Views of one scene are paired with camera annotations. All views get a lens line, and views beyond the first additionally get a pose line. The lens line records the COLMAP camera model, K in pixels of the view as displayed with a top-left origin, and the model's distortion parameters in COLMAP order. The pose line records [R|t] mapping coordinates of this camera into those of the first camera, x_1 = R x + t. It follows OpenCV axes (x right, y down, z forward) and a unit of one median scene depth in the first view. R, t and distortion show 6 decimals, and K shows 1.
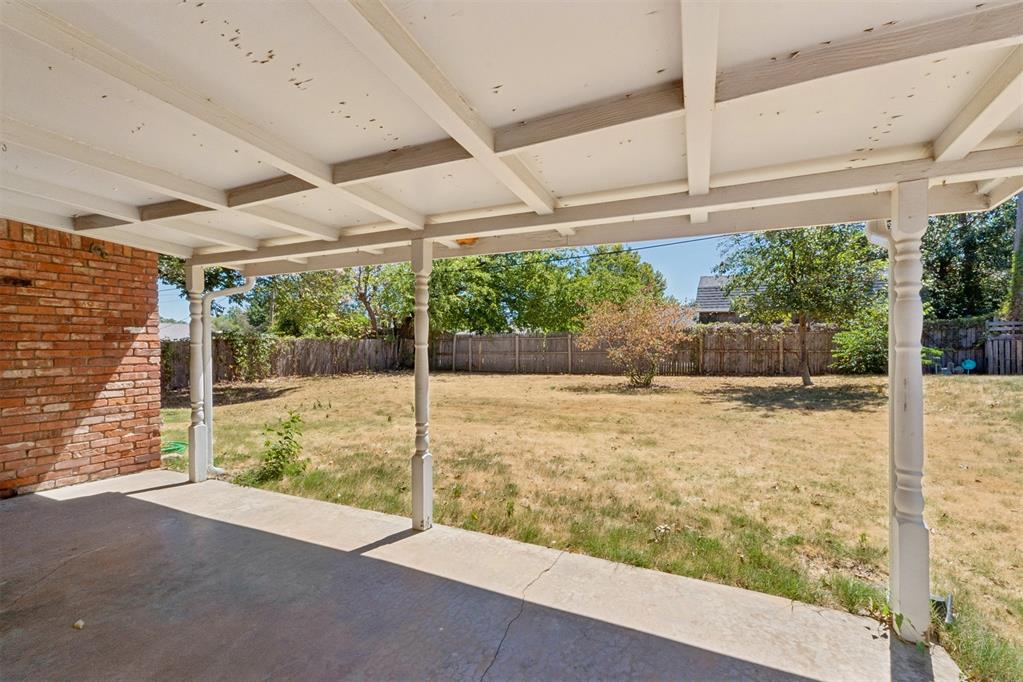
lens RADIAL K [[429.3, 0, 518.0], [0, 429.3, 346.7], [0, 0, 1]] dist [0.002464, -0.000173]
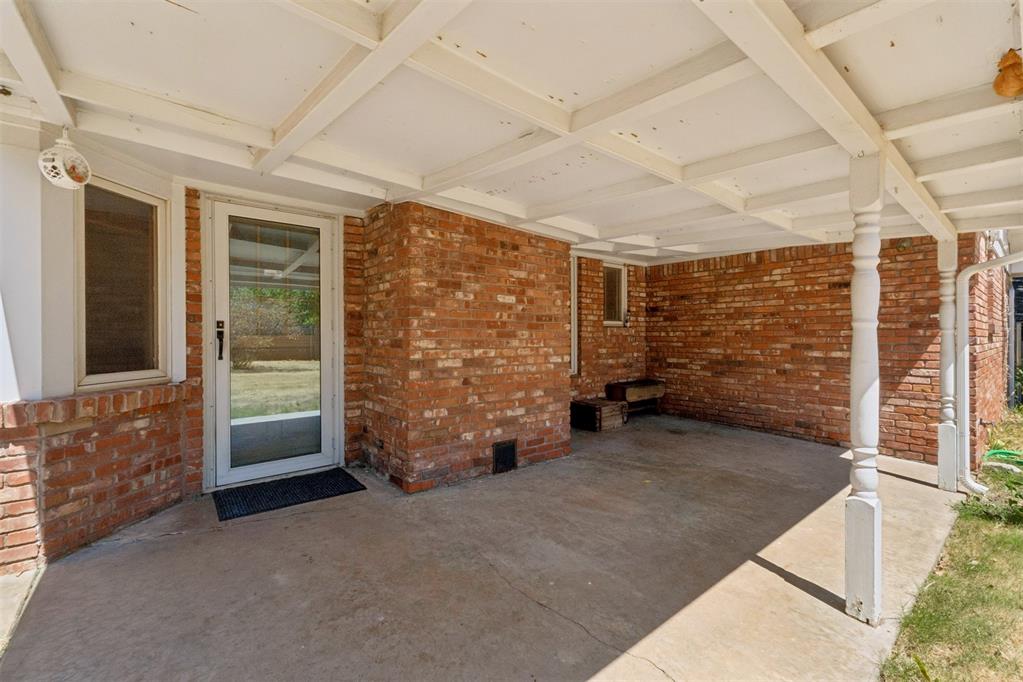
lens RADIAL K [[429.3, 0, 514.9], [0, 429.3, 336.3], [0, 0, 1]] dist [0.002464, -0.000173]
pose [[-0.423951, -0.001292, -0.905684, 0.405197], [-0.006390, 0.999978, 0.001565, 0.009794], [0.905663, 0.006451, -0.423950, 0.575580]]
